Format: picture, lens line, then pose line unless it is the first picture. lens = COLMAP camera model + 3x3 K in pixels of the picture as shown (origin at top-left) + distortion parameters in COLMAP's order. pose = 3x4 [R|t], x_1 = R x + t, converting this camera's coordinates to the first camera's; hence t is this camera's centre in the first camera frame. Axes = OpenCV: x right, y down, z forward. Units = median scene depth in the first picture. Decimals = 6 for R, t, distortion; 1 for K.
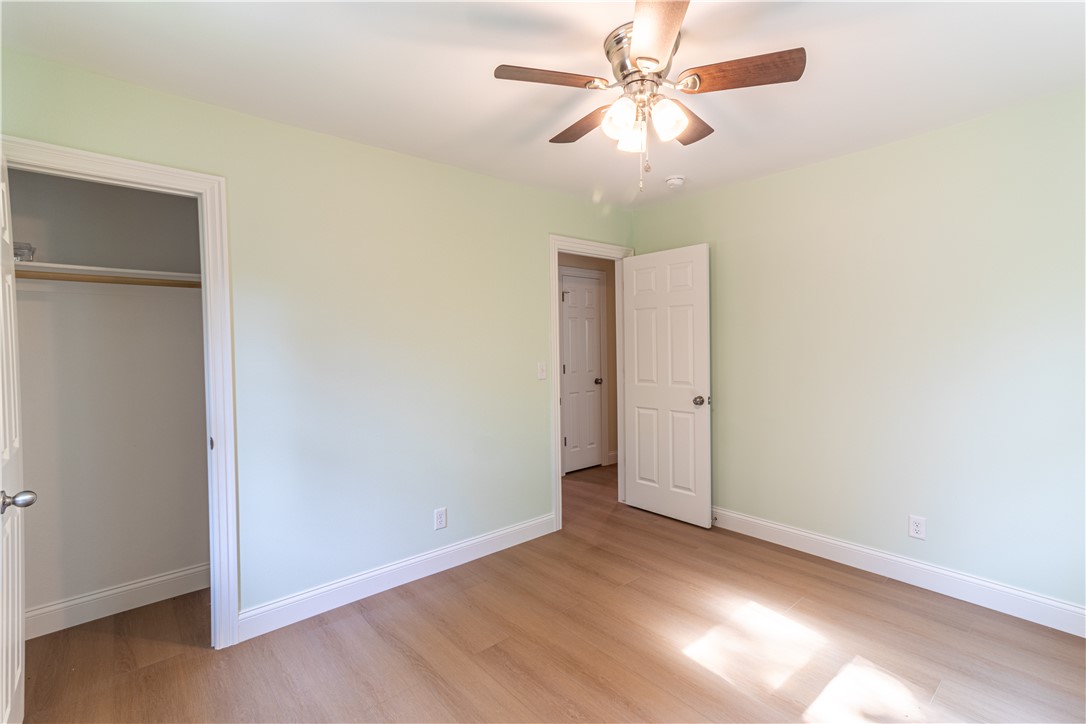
lens RADIAL K [[498.1, 0, 547.3], [0, 498.1, 353.7], [0, 0, 1]] dist [-0.002077, 0.023455]
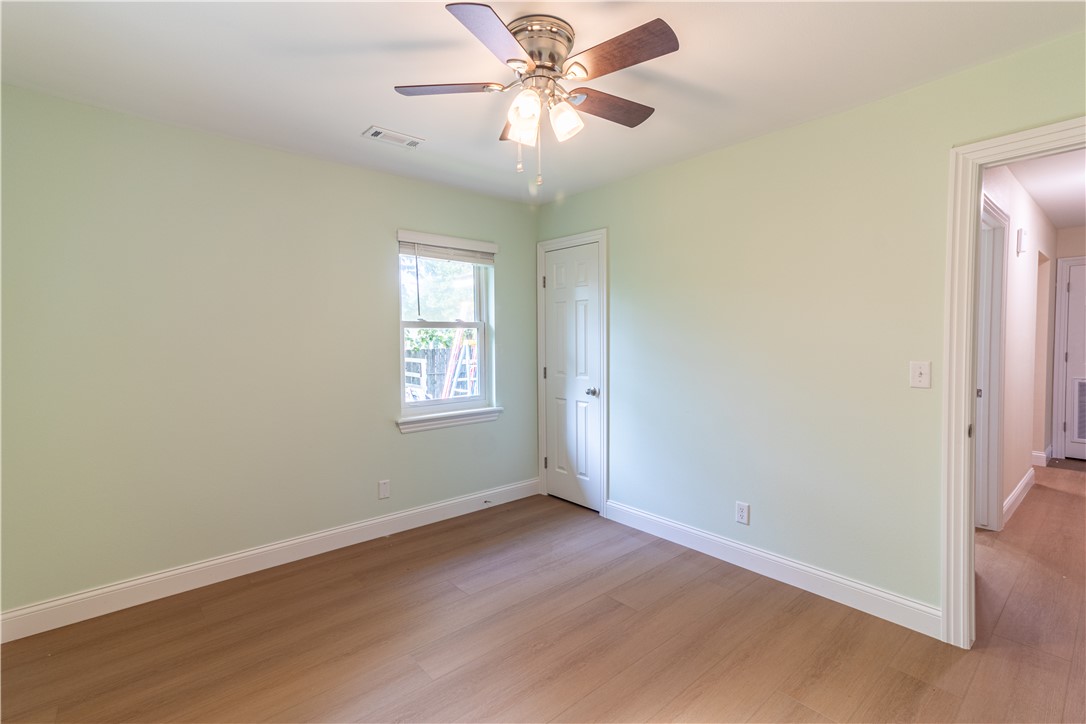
lens RADIAL K [[498.1, 0, 547.3], [0, 498.1, 353.7], [0, 0, 1]] dist [-0.002077, 0.023455]
pose [[0.001413, 0.052767, -0.998606, 0.788780], [-0.007197, 0.998582, 0.052755, -0.028198], [0.999973, 0.007113, 0.001791, 0.661530]]
